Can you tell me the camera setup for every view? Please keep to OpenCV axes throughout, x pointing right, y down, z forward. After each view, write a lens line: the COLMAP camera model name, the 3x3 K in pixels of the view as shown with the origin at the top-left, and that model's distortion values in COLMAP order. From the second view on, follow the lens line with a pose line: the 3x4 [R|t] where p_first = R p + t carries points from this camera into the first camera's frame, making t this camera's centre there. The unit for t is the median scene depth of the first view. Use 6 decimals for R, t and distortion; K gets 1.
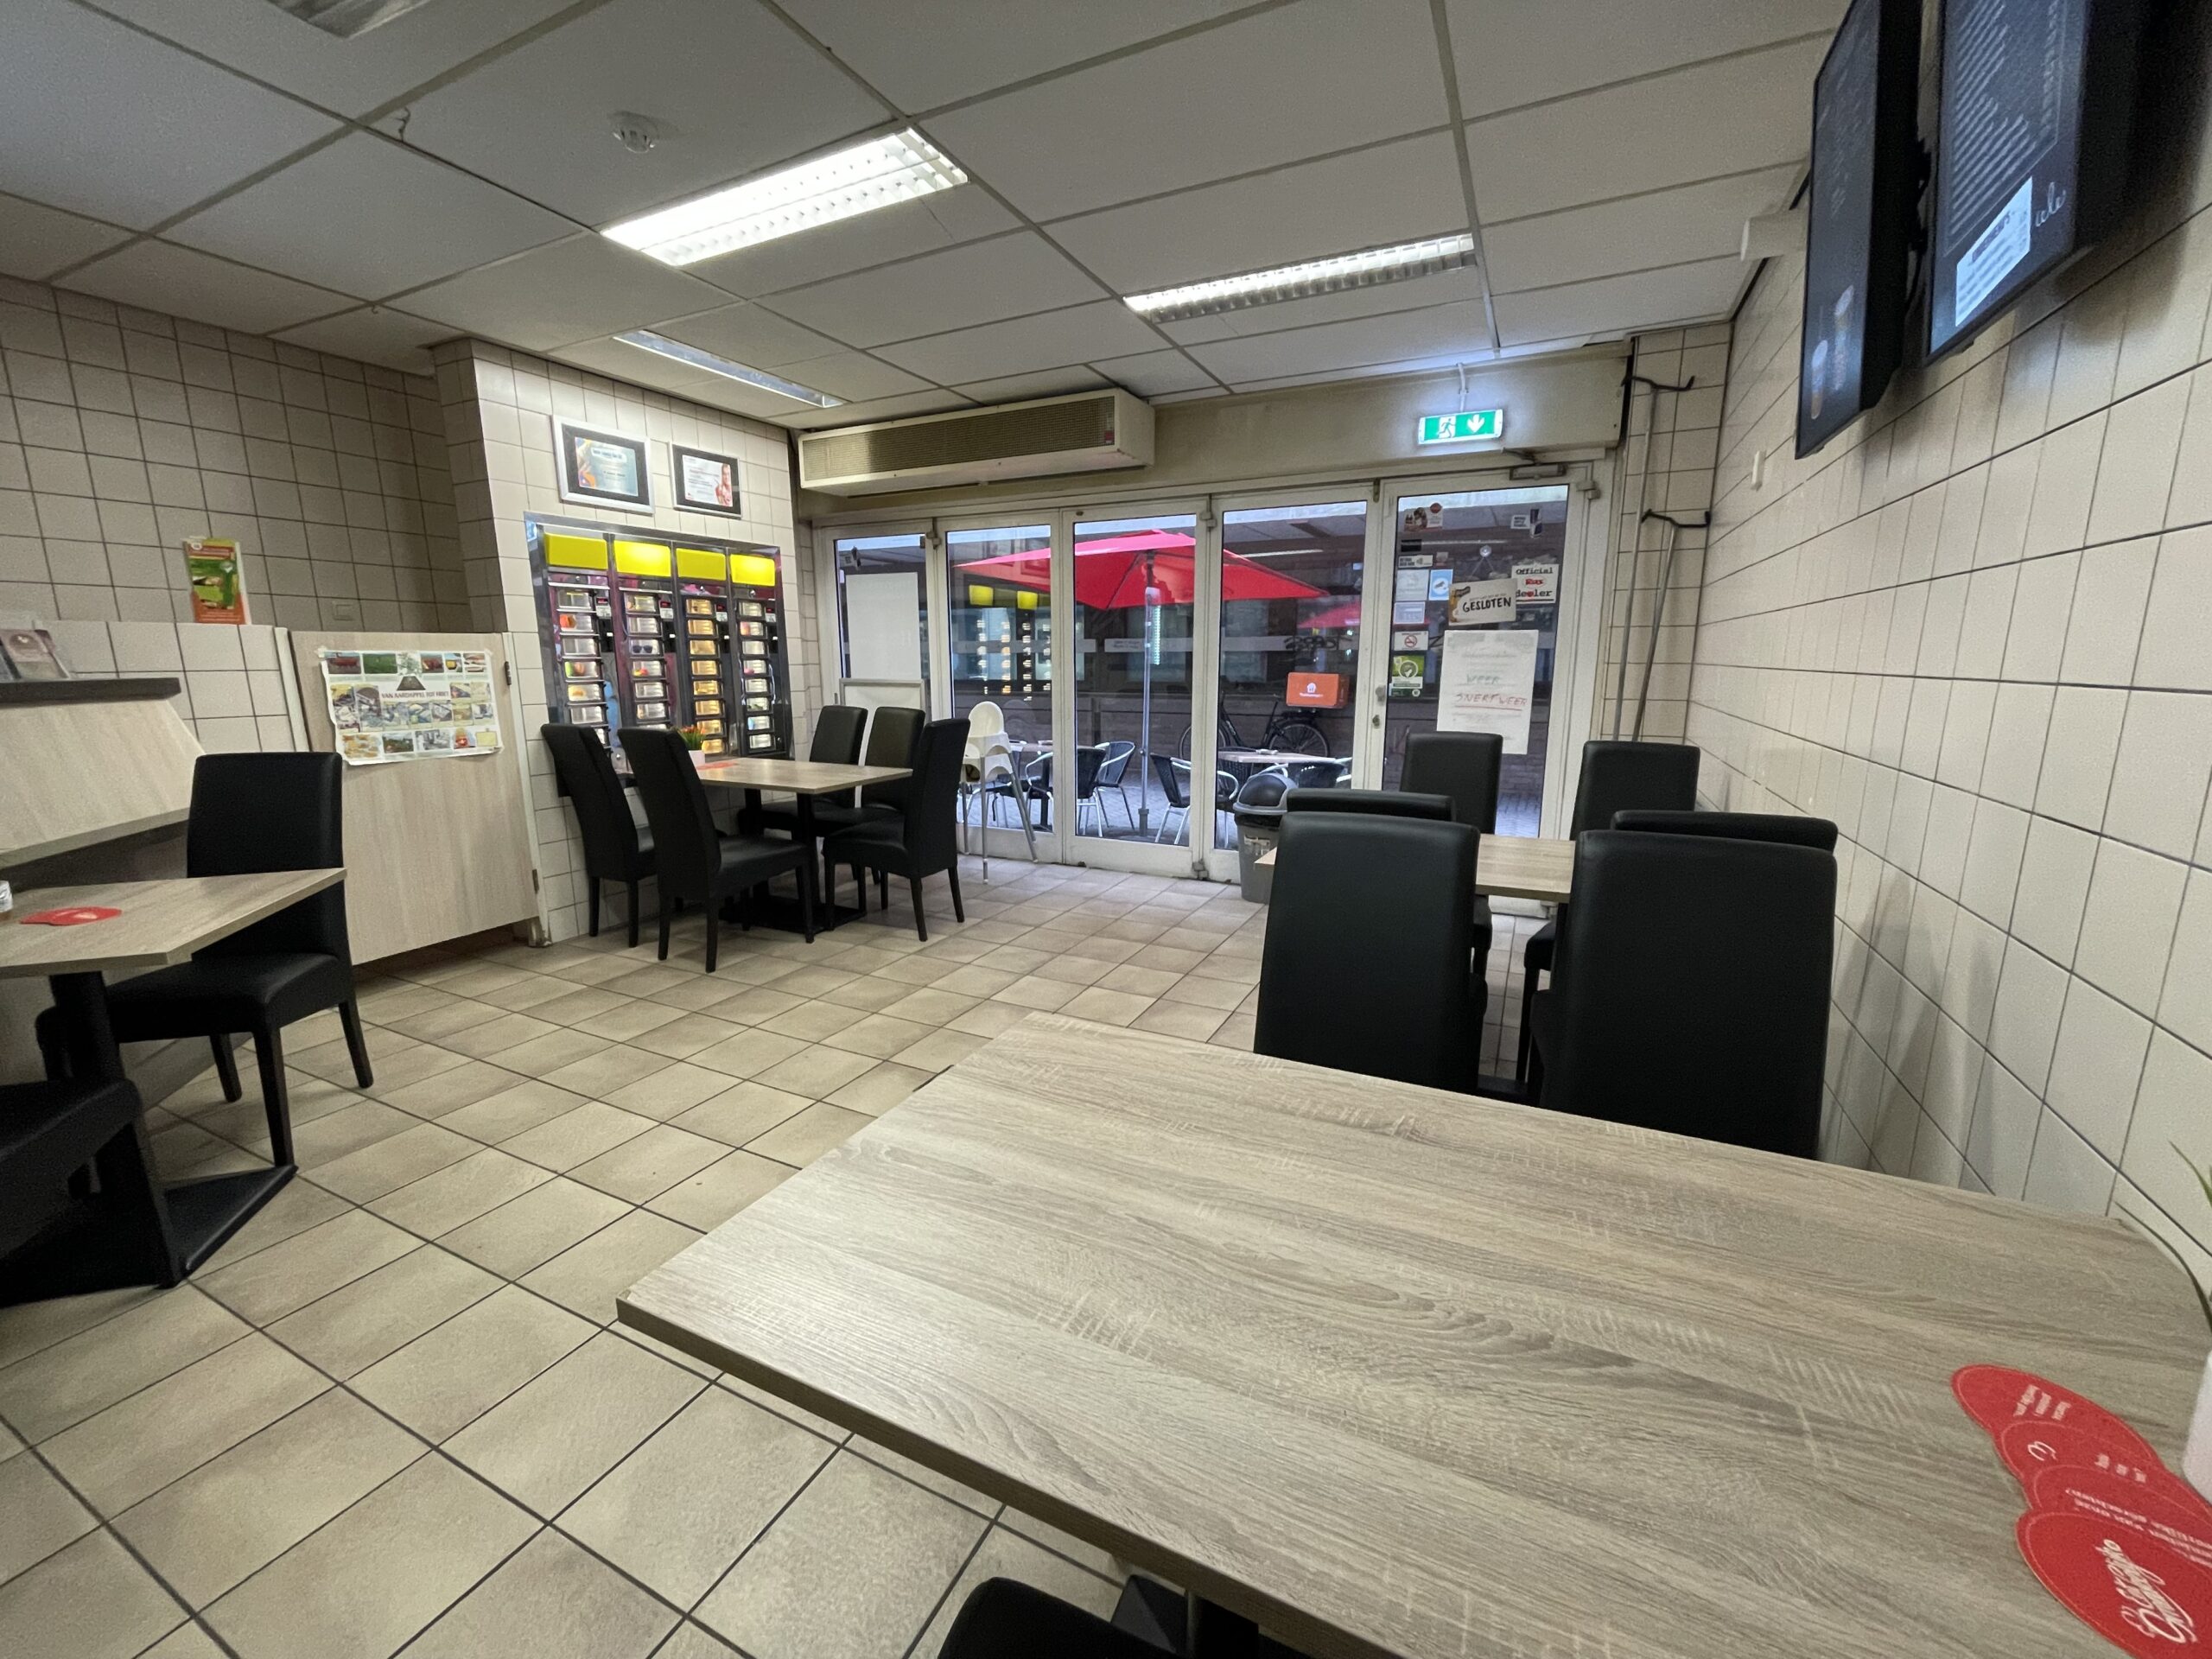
lens RADIAL K [[882.2, 0, 1123.9], [0, 882.2, 833.6], [0, 0, 1]] dist [-0.001029, 0.000301]
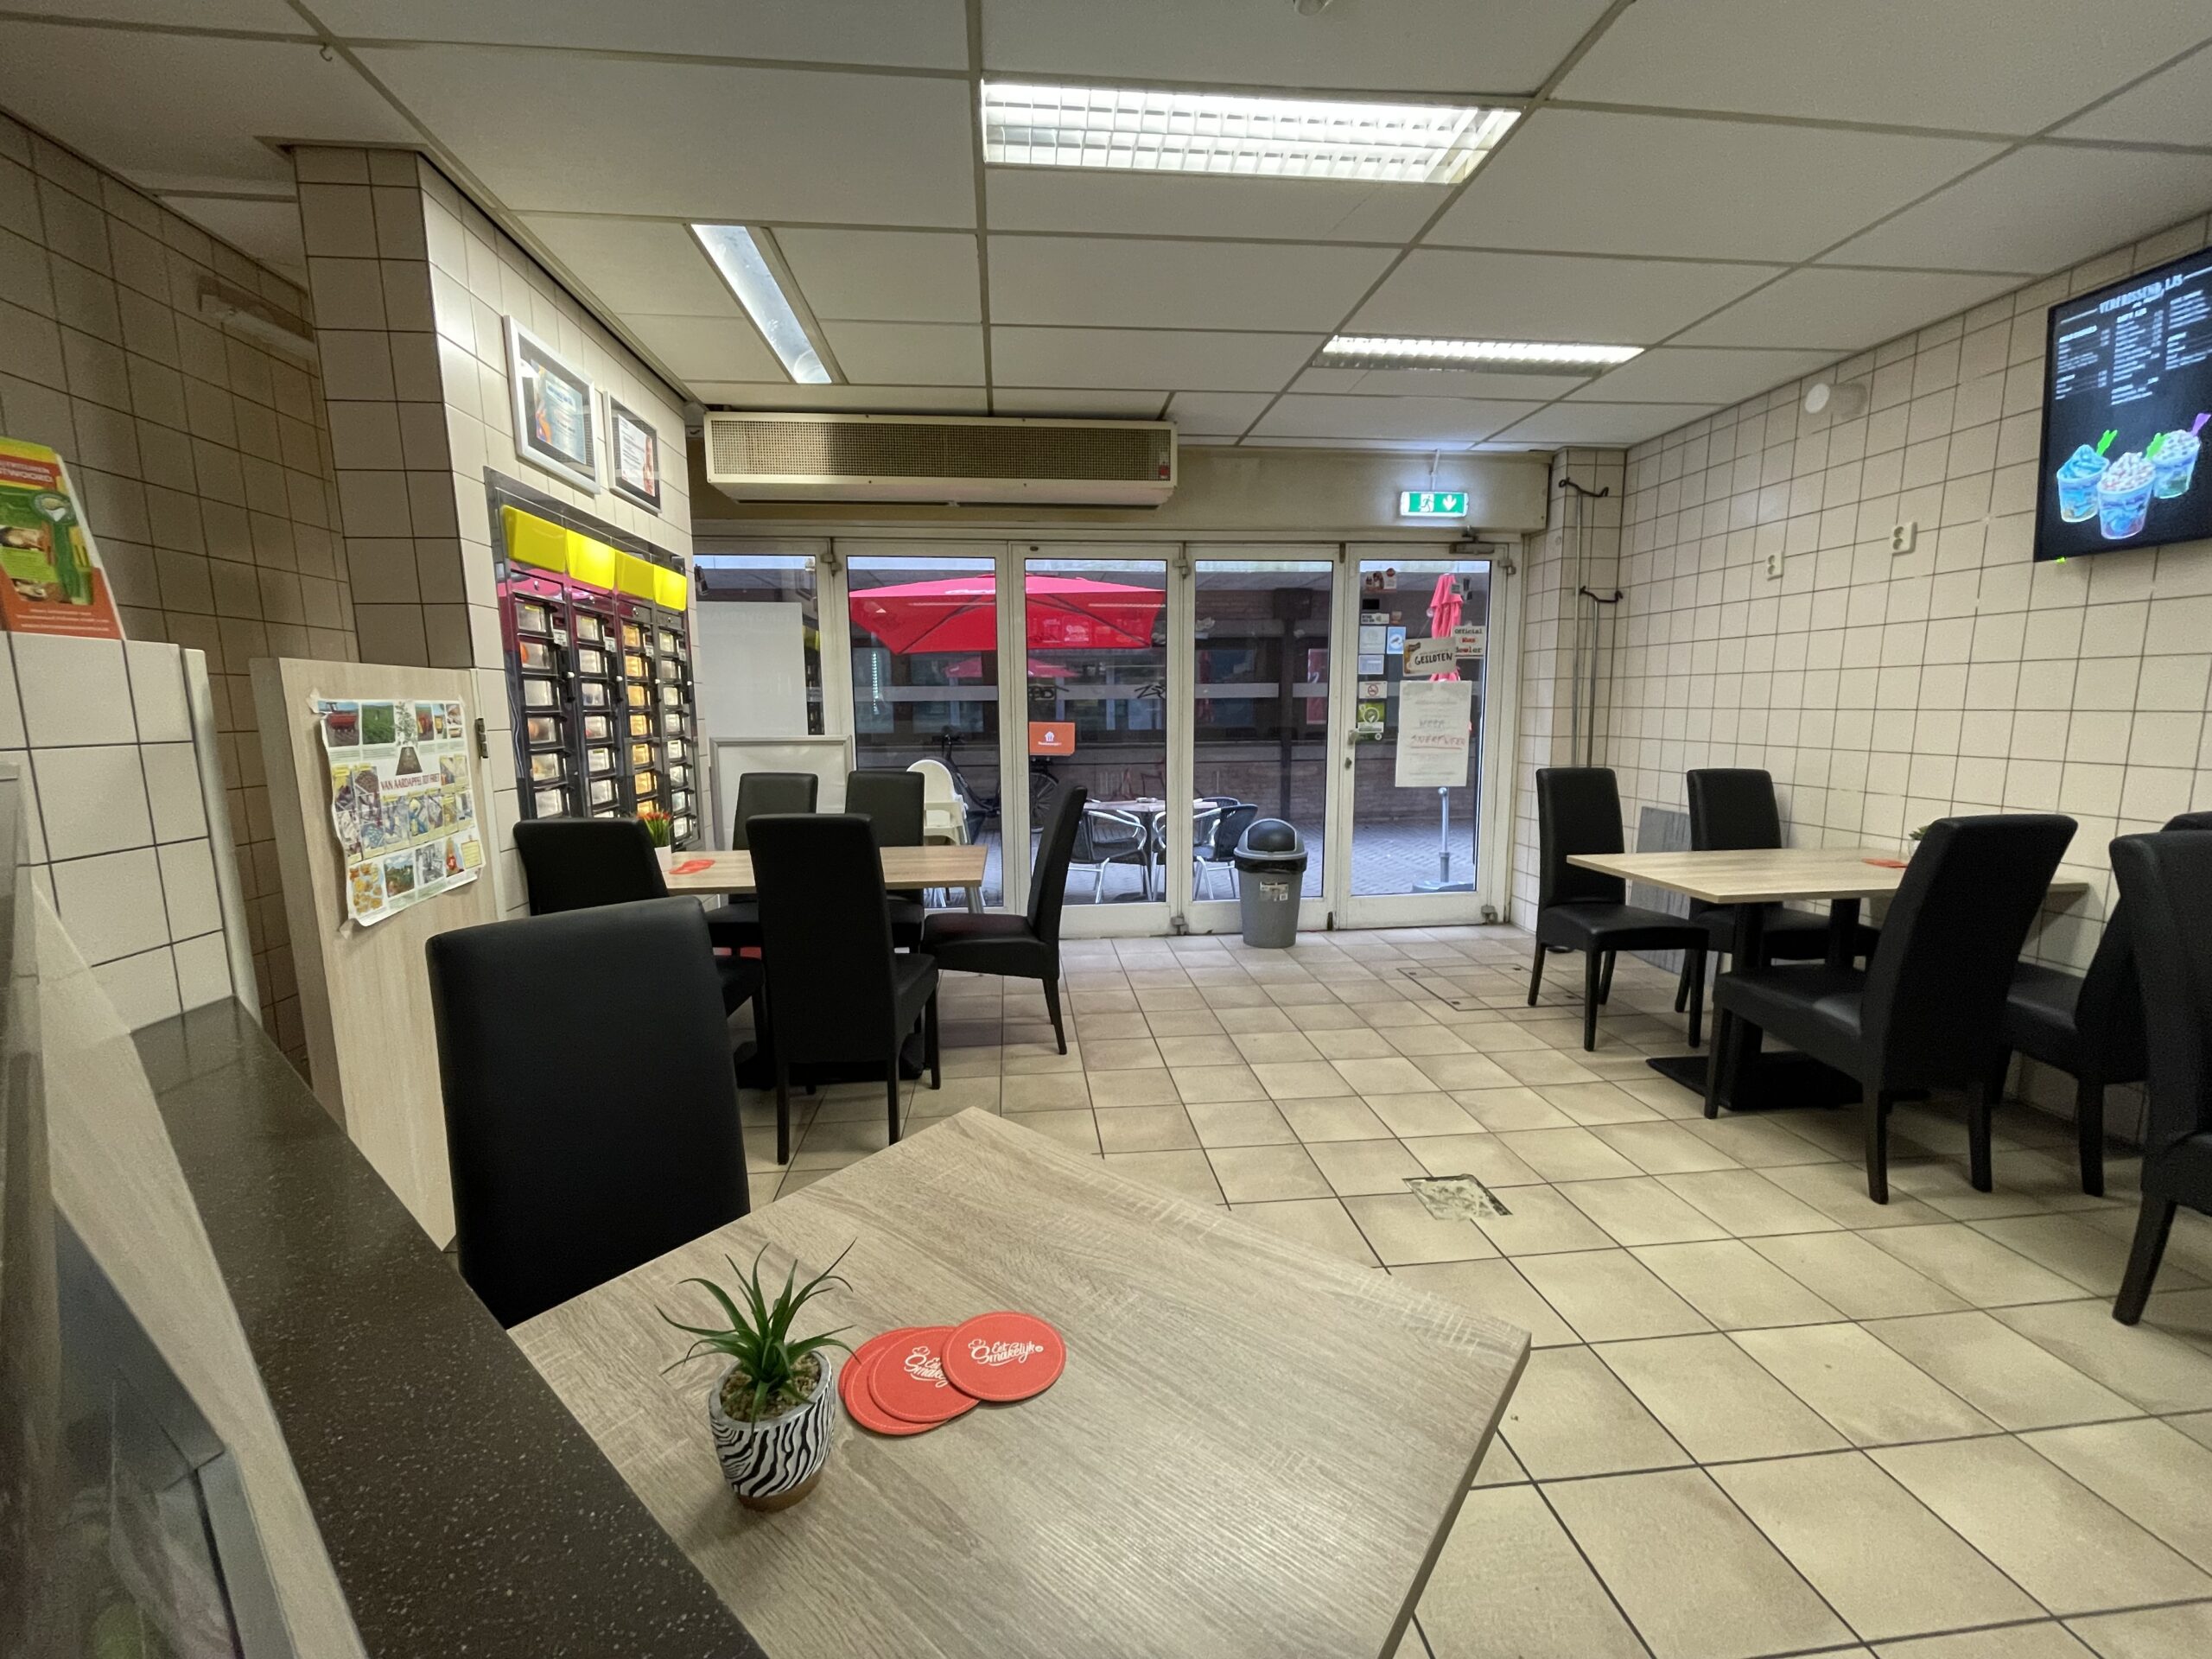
lens RADIAL K [[882.2, 0, 1036.1], [0, 882.2, 833.9], [0, 0, 1]] dist [-0.001029, 0.000301]
pose [[0.852338, -0.080859, 0.516703, -0.669101], [0.109553, 0.993661, -0.025217, -0.062972], [-0.511388, 0.078100, 0.855793, 0.313032]]
